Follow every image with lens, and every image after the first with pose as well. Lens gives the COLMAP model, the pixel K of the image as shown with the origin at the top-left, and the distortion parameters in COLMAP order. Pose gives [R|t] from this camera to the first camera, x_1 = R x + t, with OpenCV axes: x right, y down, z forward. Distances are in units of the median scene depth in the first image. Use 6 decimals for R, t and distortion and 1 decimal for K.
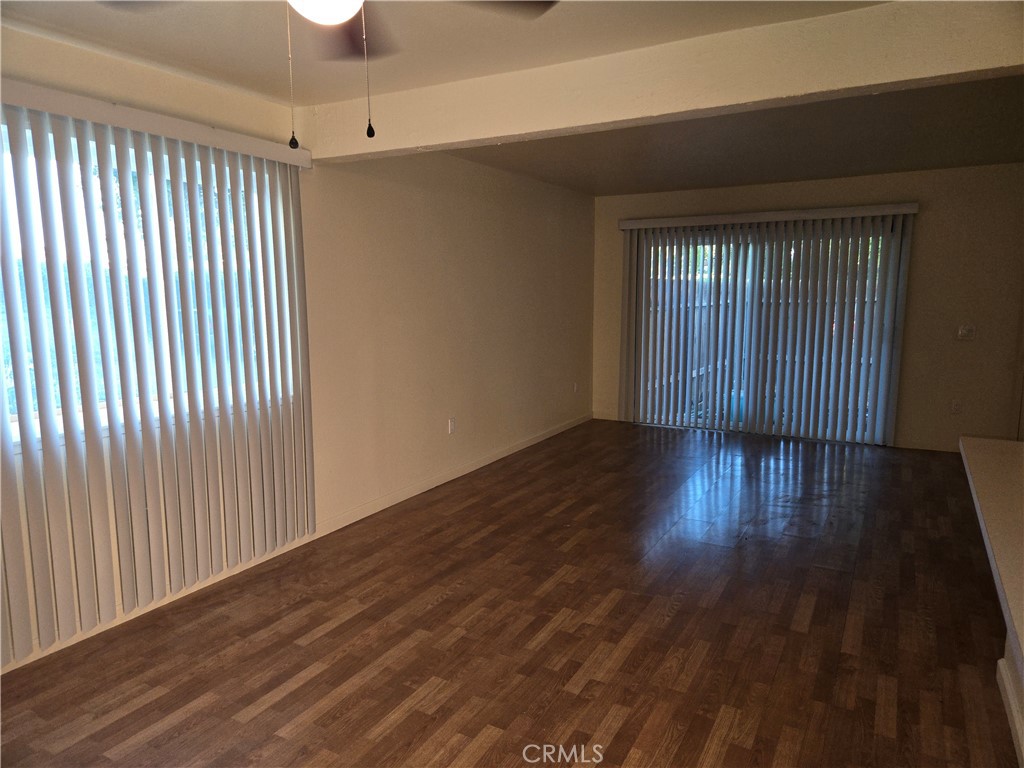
lens RADIAL K [[683.6, 0, 512.6], [0, 683.6, 381.6], [0, 0, 1]] dist [0.008292, 0.002170]
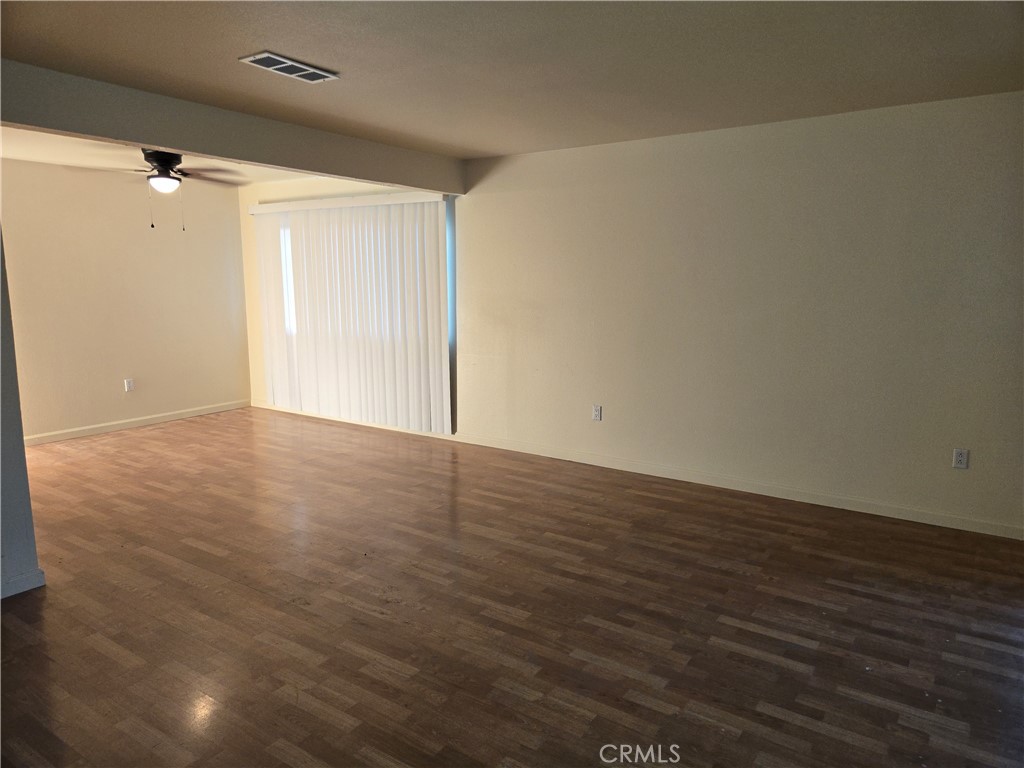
lens RADIAL K [[683.6, 0, 513.4], [0, 683.6, 384.6], [0, 0, 1]] dist [0.008292, 0.002170]
pose [[-0.067591, 0.173003, -0.982599, 1.509989], [-0.140250, 0.973425, 0.181035, -0.235818], [0.987806, 0.150046, -0.041531, 1.525713]]
